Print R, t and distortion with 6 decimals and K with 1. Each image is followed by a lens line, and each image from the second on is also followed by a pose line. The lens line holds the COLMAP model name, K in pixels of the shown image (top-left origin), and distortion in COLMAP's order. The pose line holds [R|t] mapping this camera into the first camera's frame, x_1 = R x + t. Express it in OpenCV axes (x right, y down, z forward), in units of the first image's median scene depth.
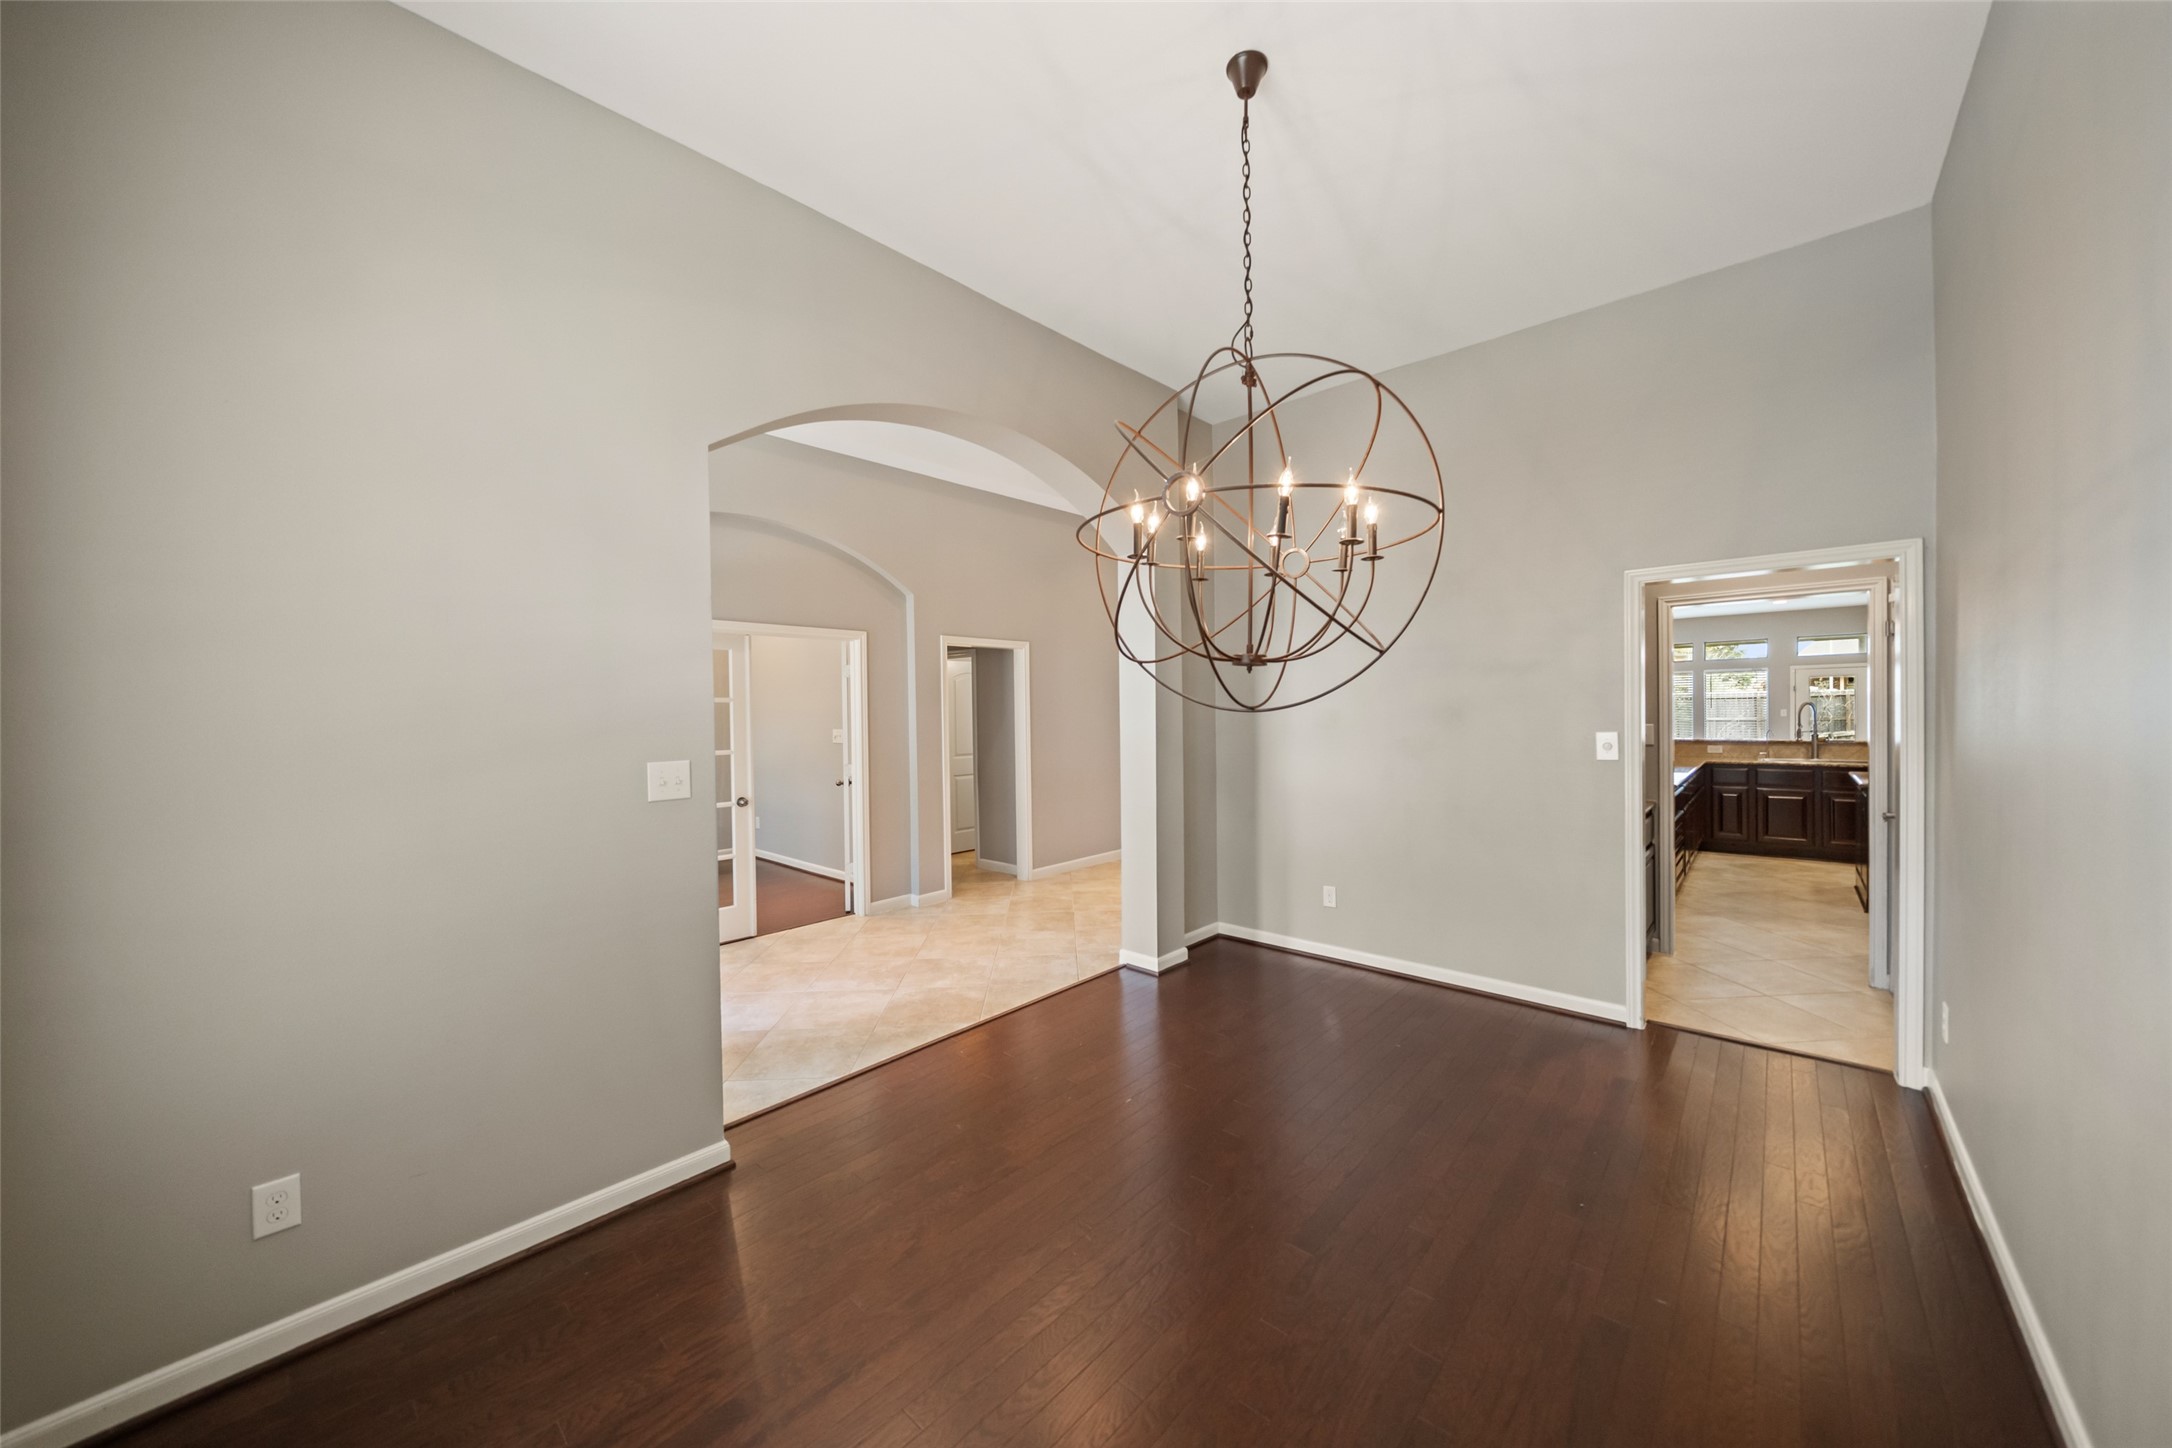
lens RADIAL K [[771.3, 0, 1094.3], [0, 771.3, 706.6], [0, 0, 1]] dist [-0.006103, 0.000152]
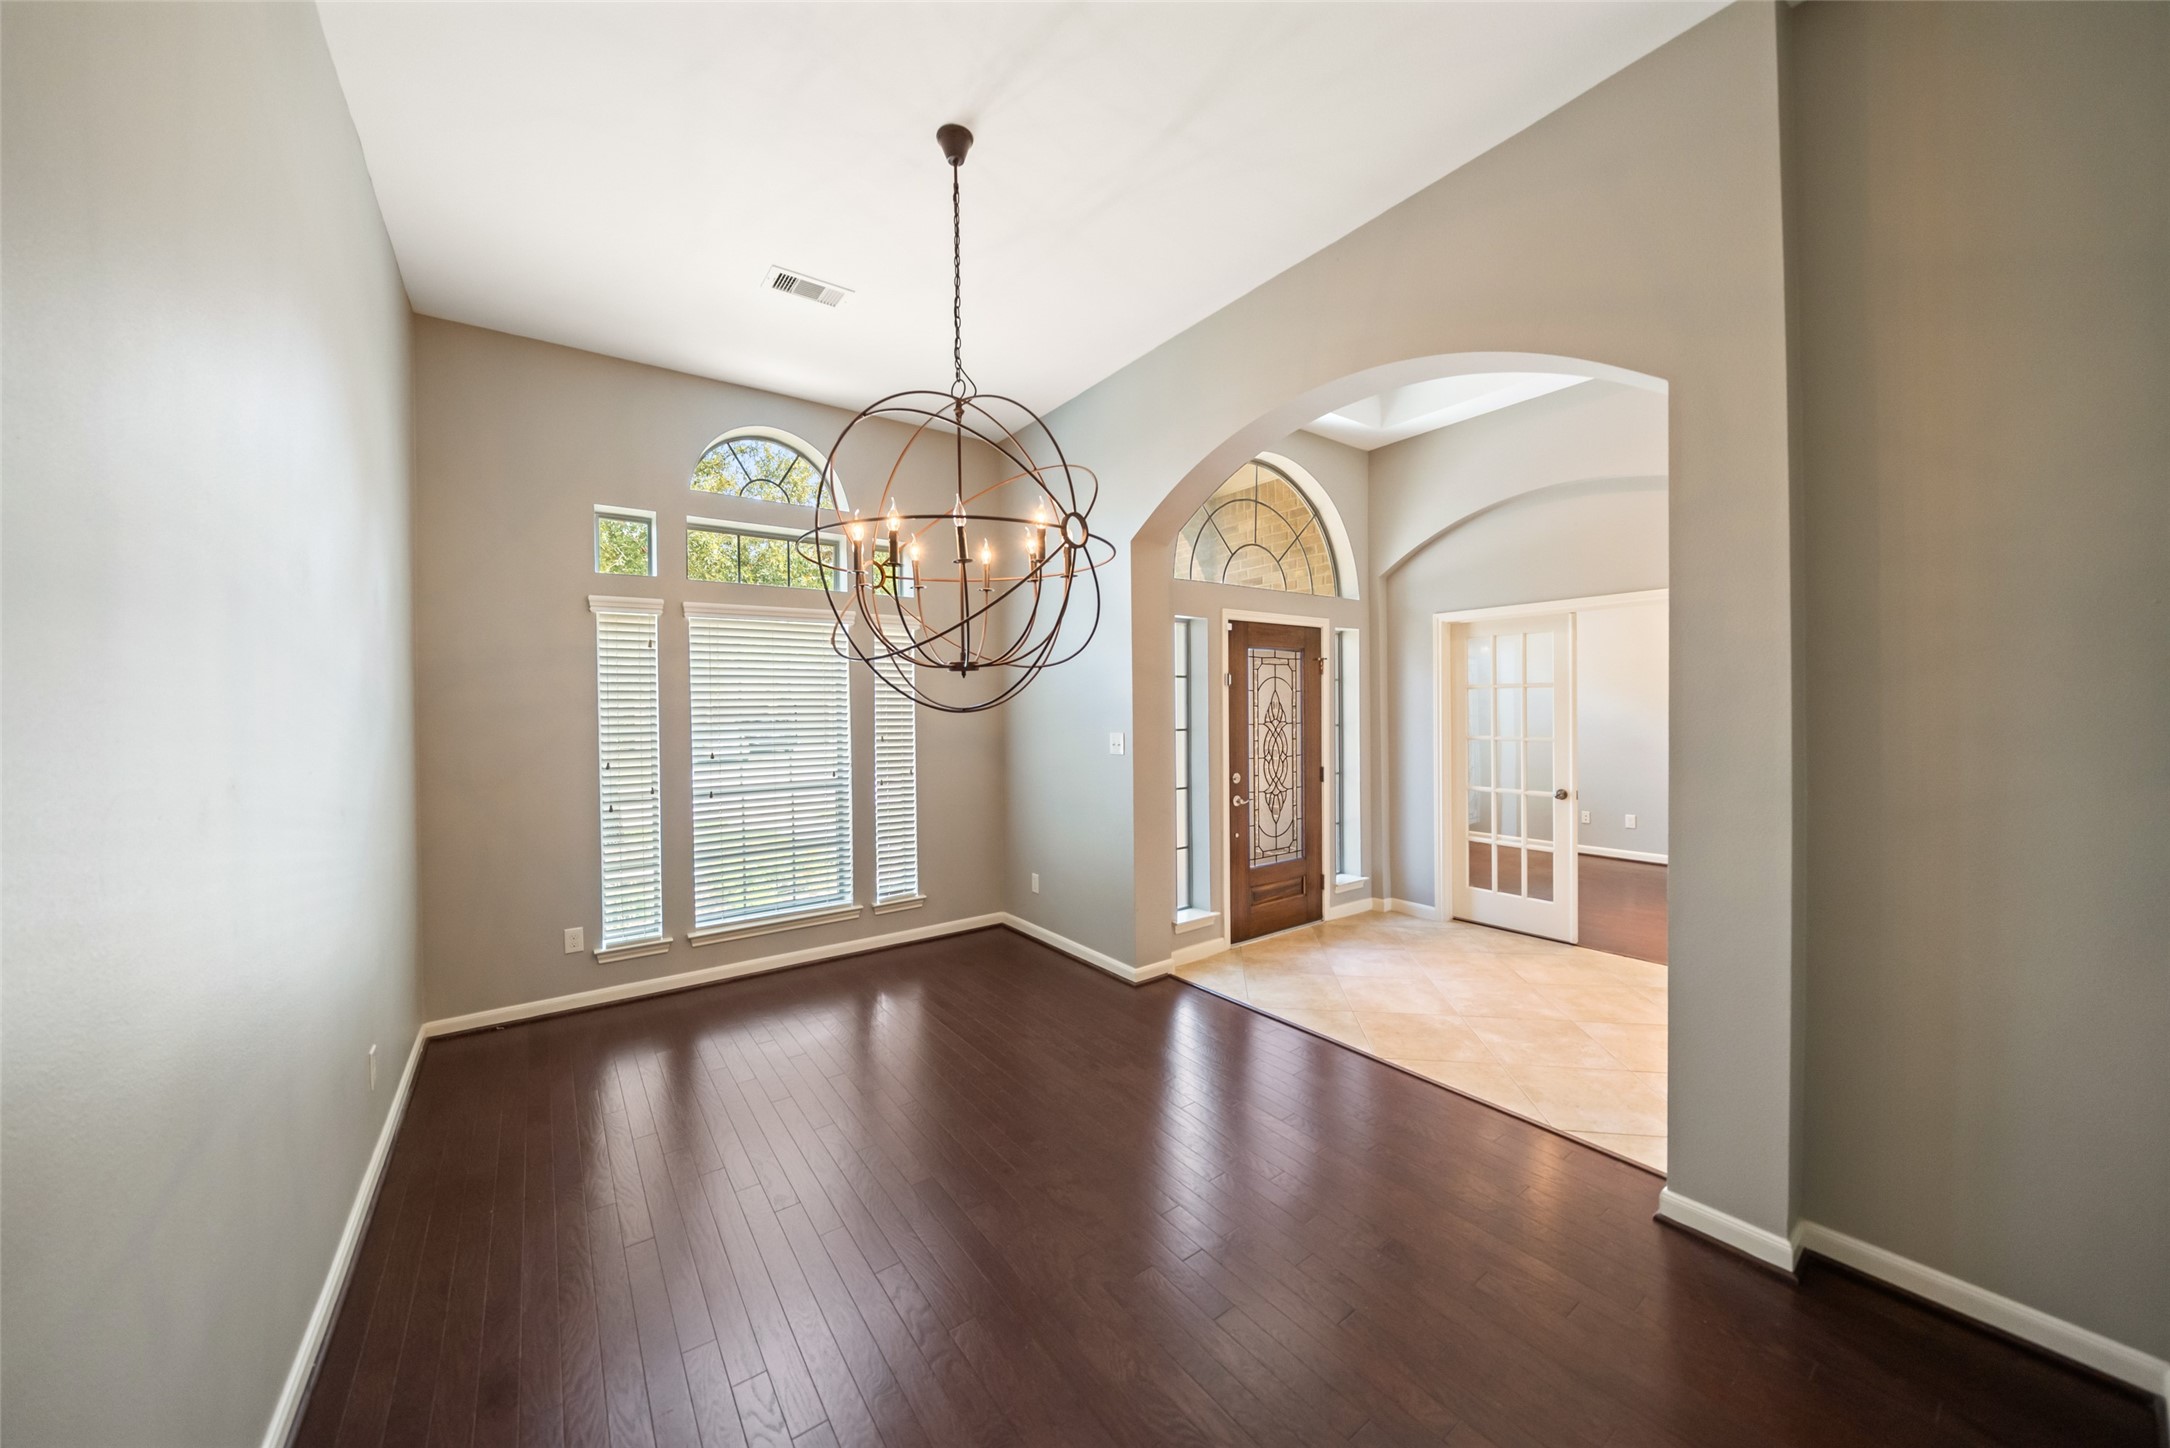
lens RADIAL K [[770.6, 0, 1093.3], [0, 770.6, 706.7], [0, 0, 1]] dist [-0.006103, 0.000152]
pose [[-0.216629, 0.017774, -0.976092, 0.674704], [0.021841, 0.999672, 0.013356, -0.008645], [0.976010, -0.018426, -0.216946, 0.771376]]
